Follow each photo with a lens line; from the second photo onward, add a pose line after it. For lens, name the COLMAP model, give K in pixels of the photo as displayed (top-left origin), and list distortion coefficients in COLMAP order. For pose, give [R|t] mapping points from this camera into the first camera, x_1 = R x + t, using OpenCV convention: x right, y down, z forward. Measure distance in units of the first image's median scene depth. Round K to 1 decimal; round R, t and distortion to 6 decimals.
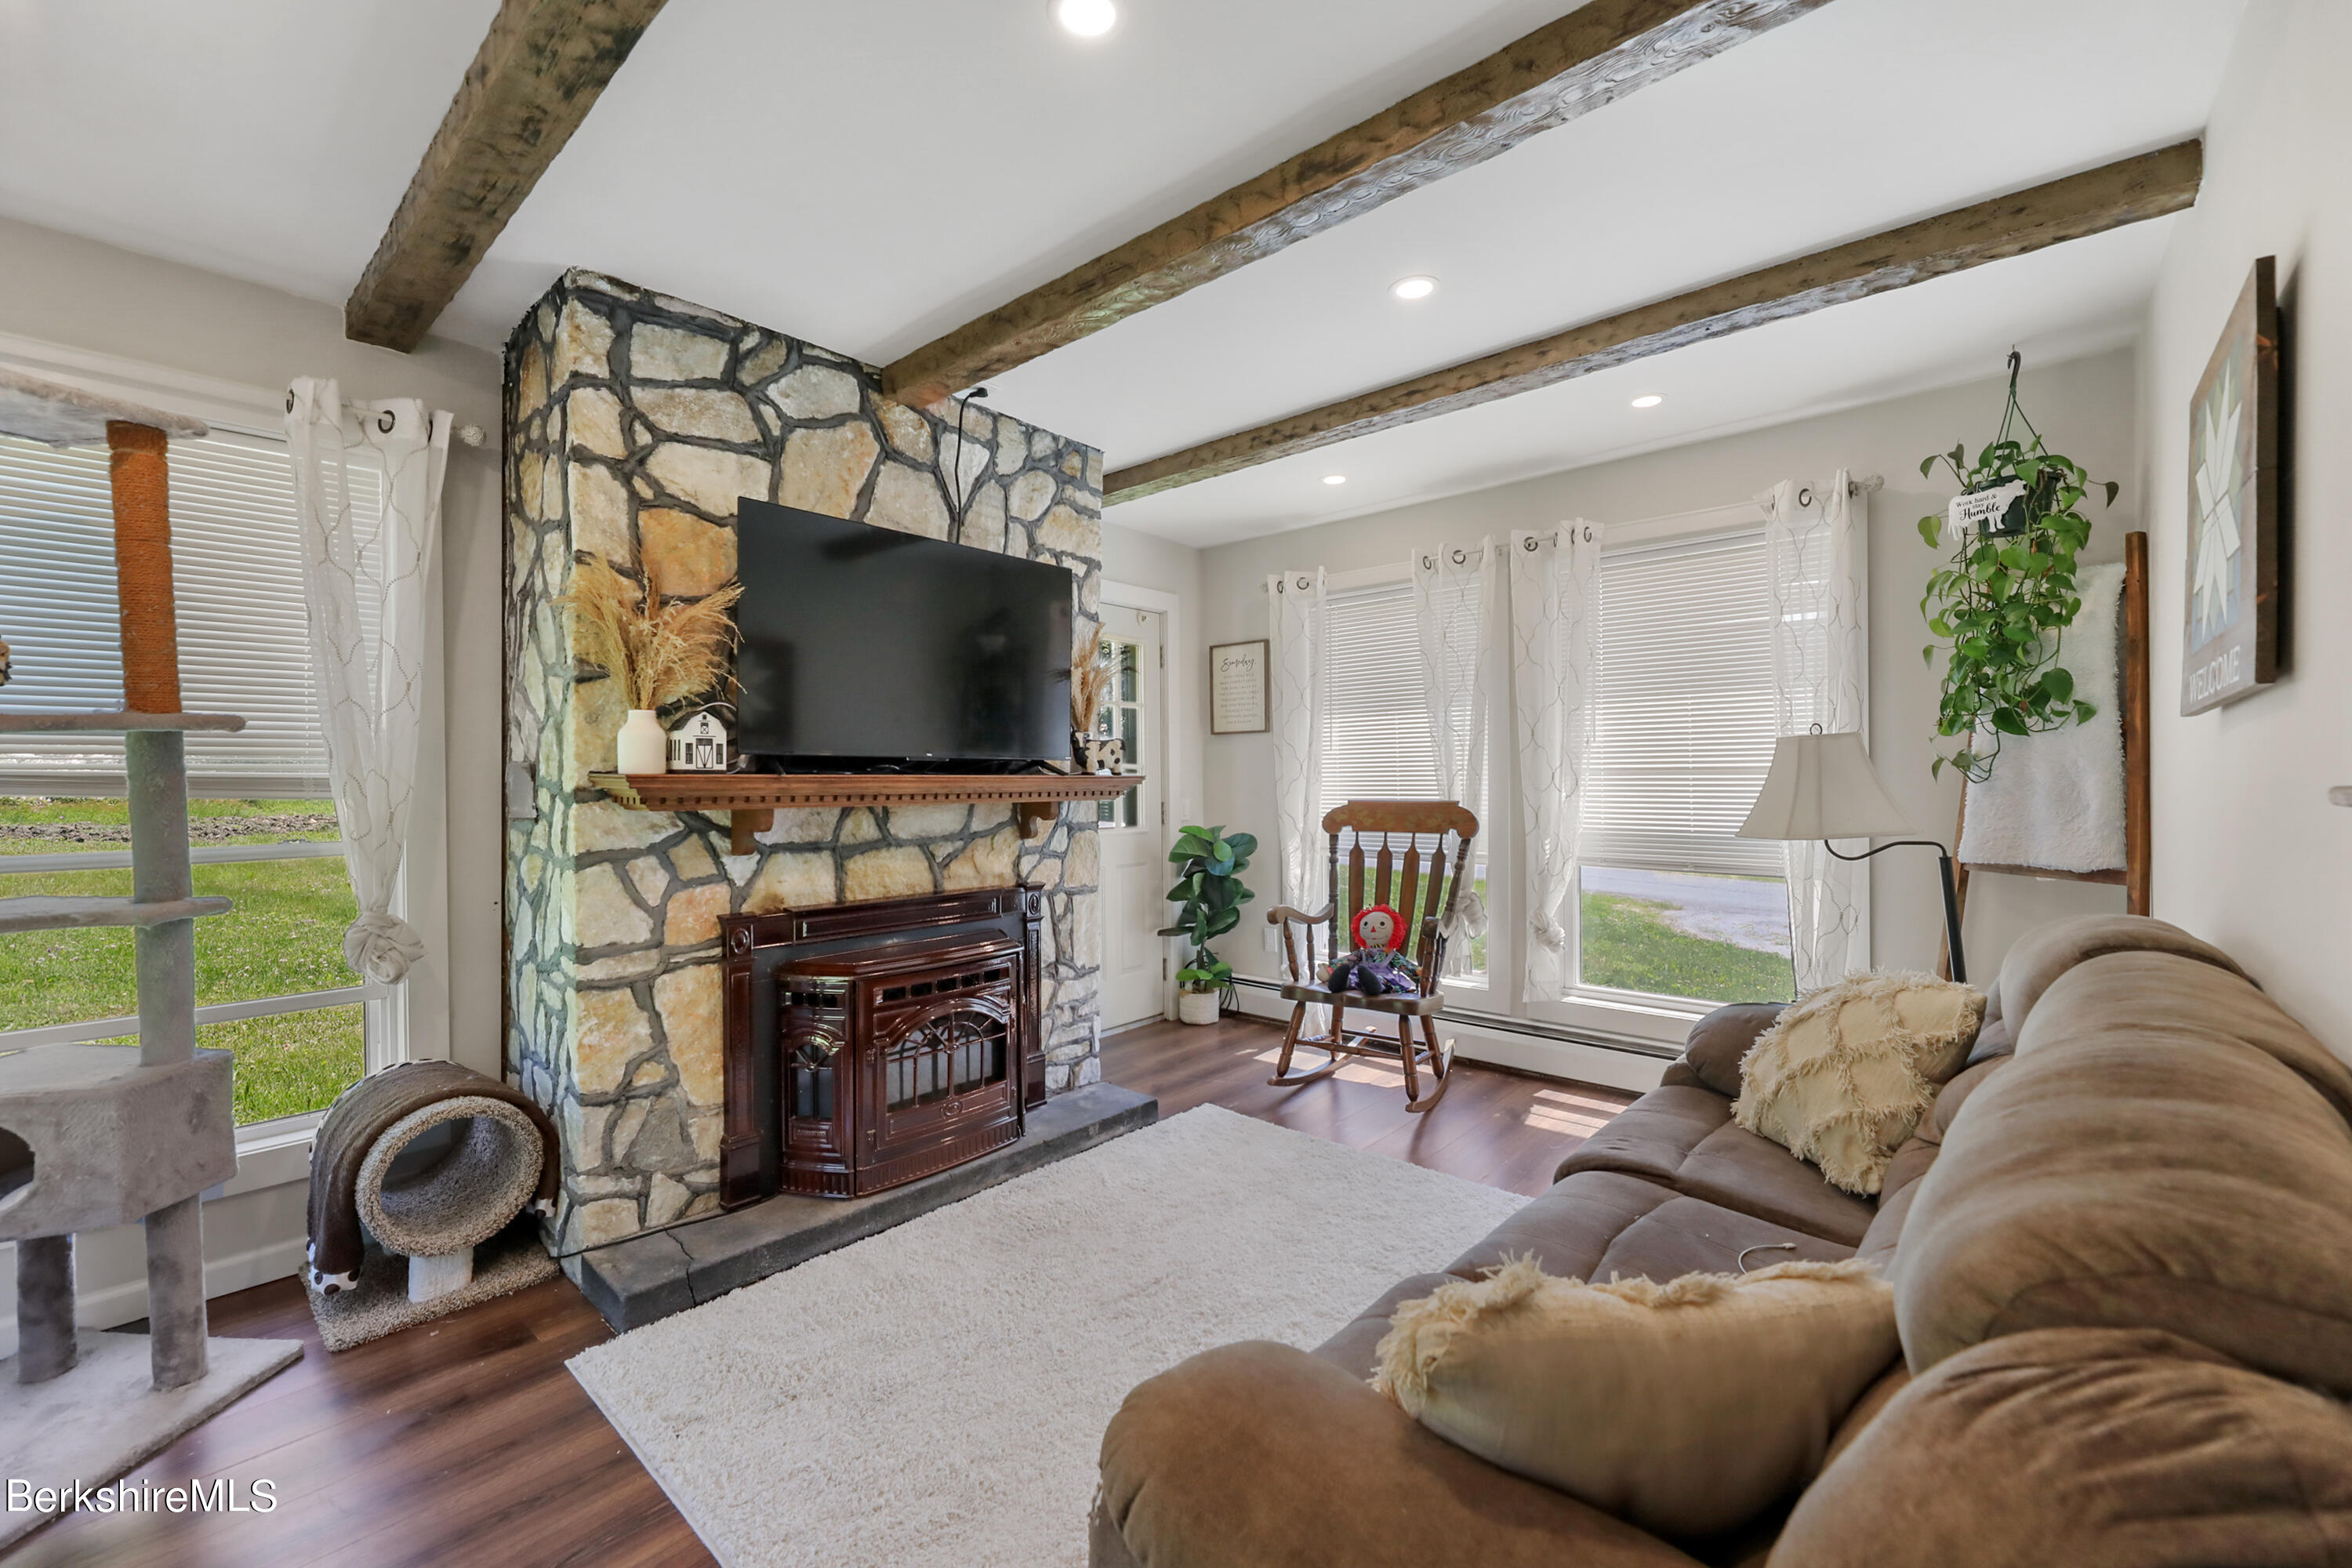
lens RADIAL K [[977.4, 0, 1202.8], [0, 977.4, 815.0], [0, 0, 1]] dist [0.001698, -0.006211]
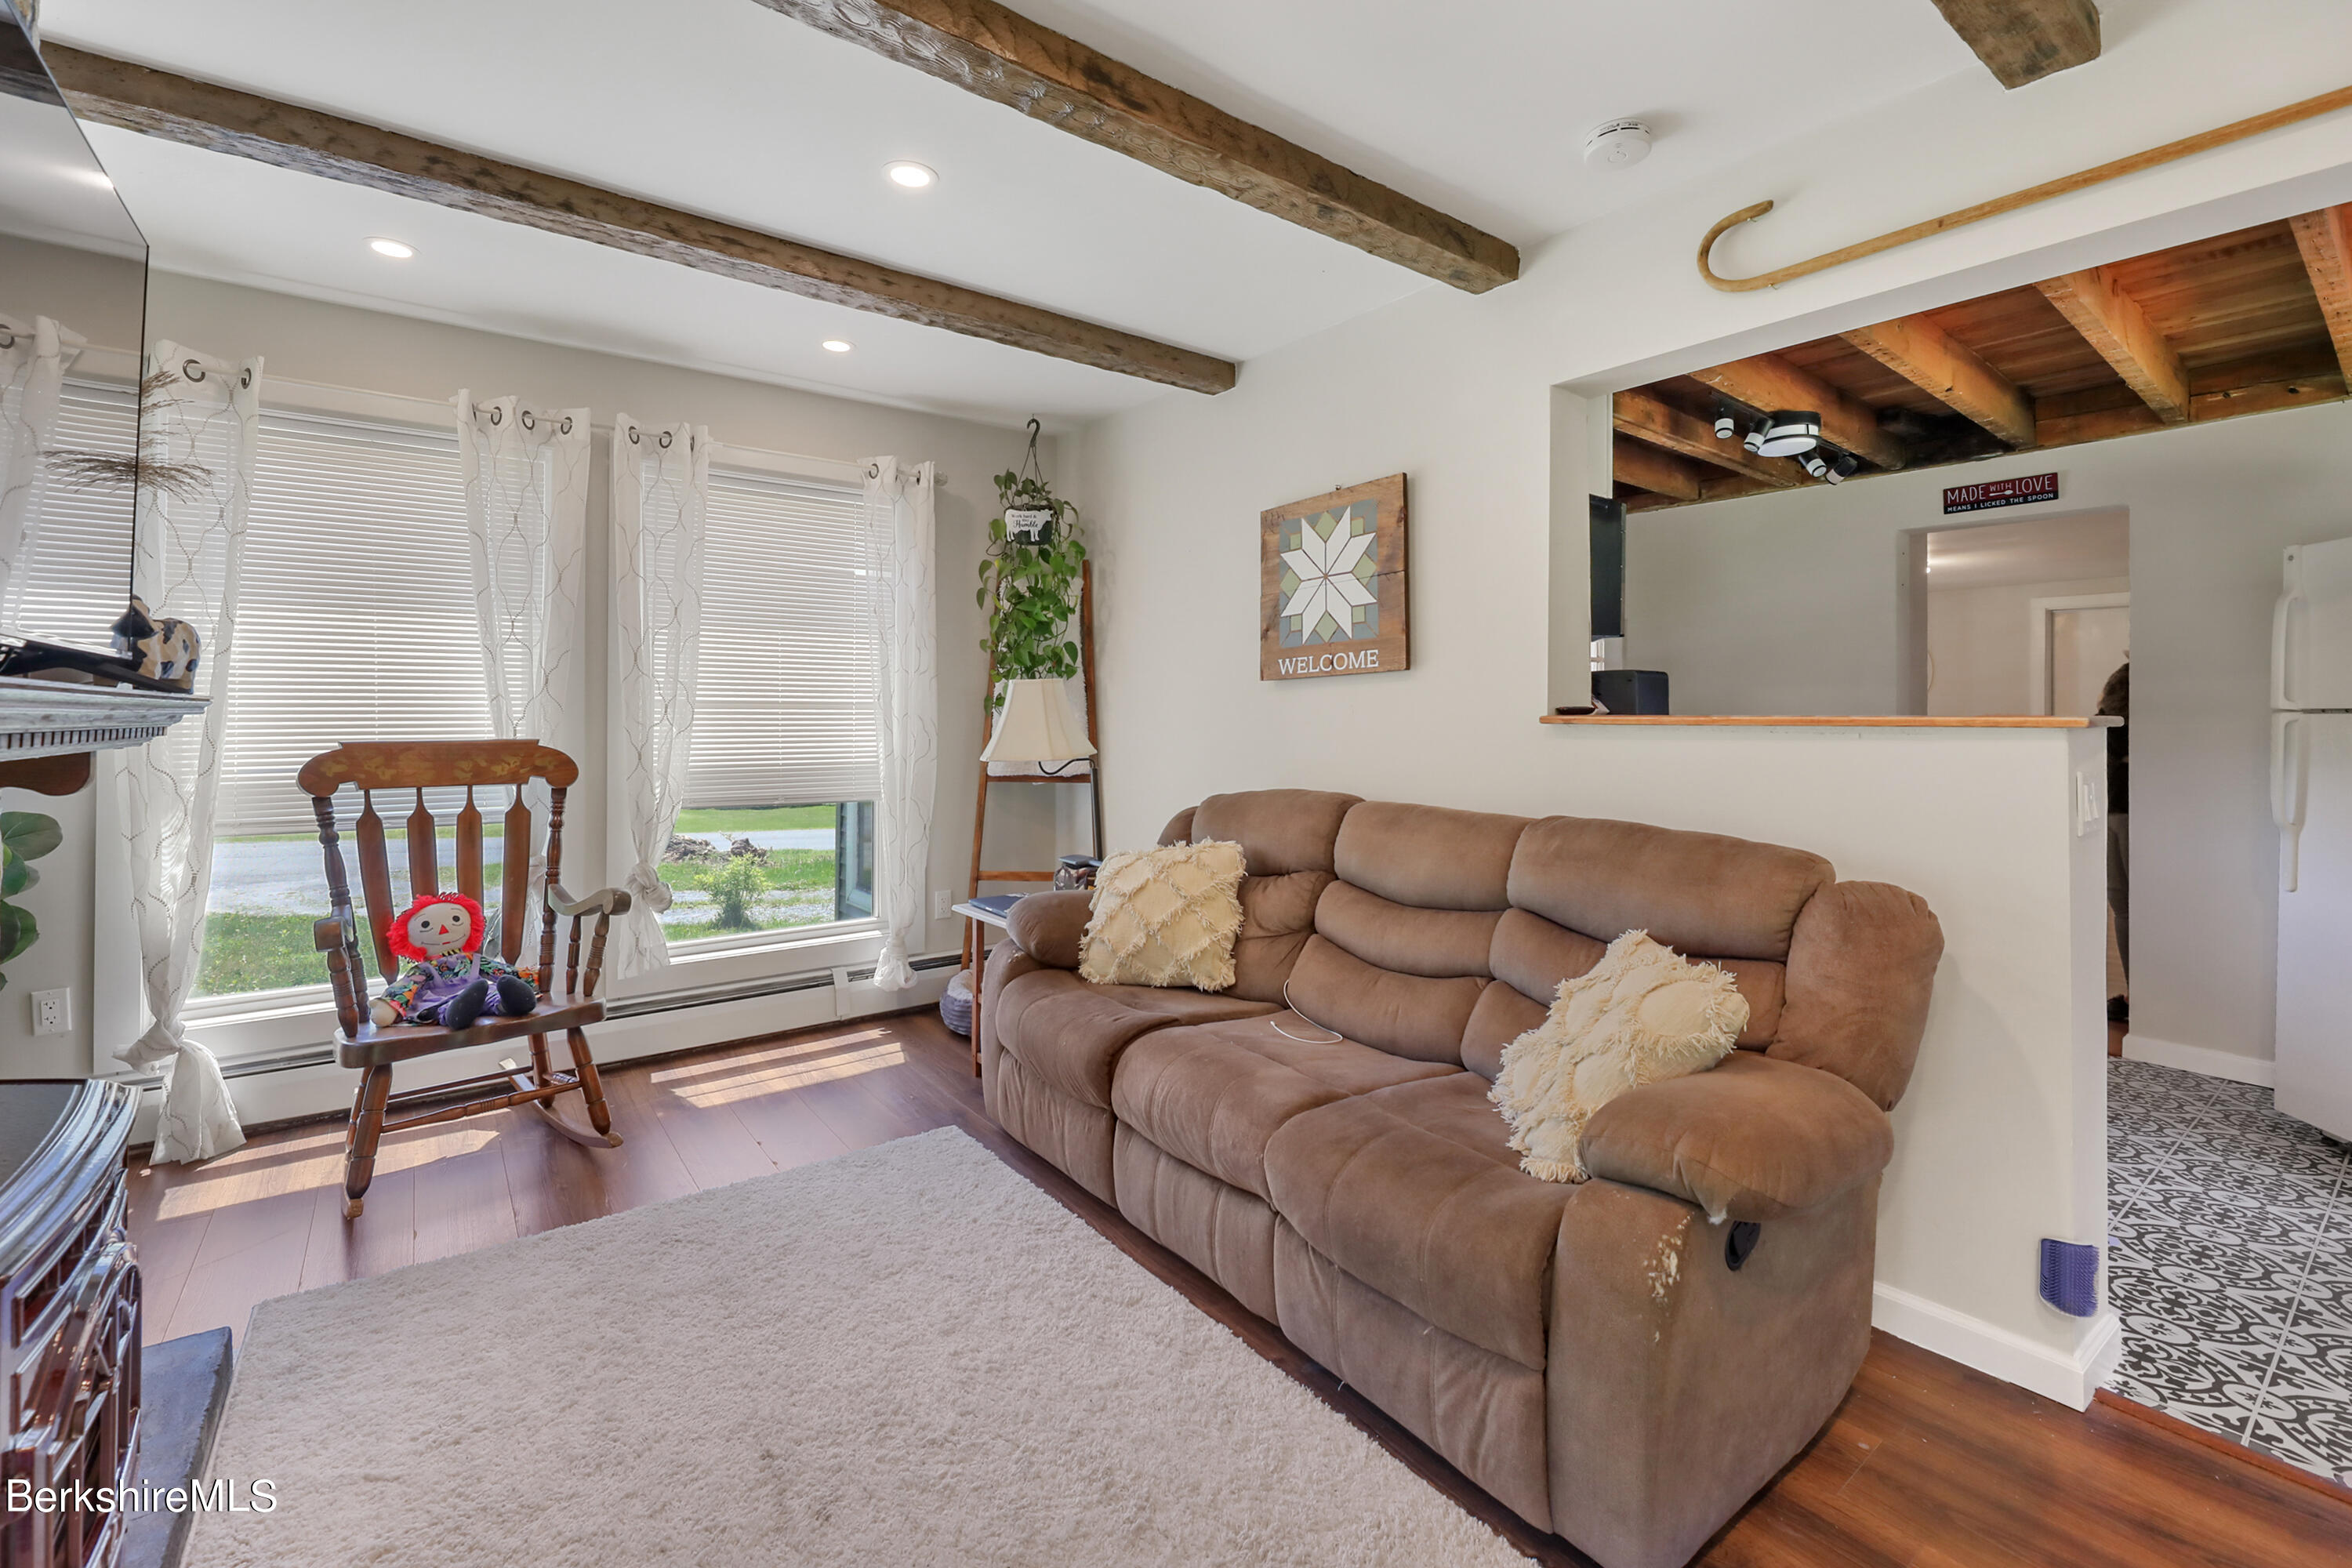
lens RADIAL K [[992.9, 0, 1183.6], [0, 992.9, 734.7], [0, 0, 1]] dist [-0.000379, -0.003696]
pose [[0.201943, -0.011746, 0.979327, -0.413070], [0.032379, 0.999462, 0.005311, -0.006206], [-0.978862, 0.030637, 0.202215, 0.364927]]
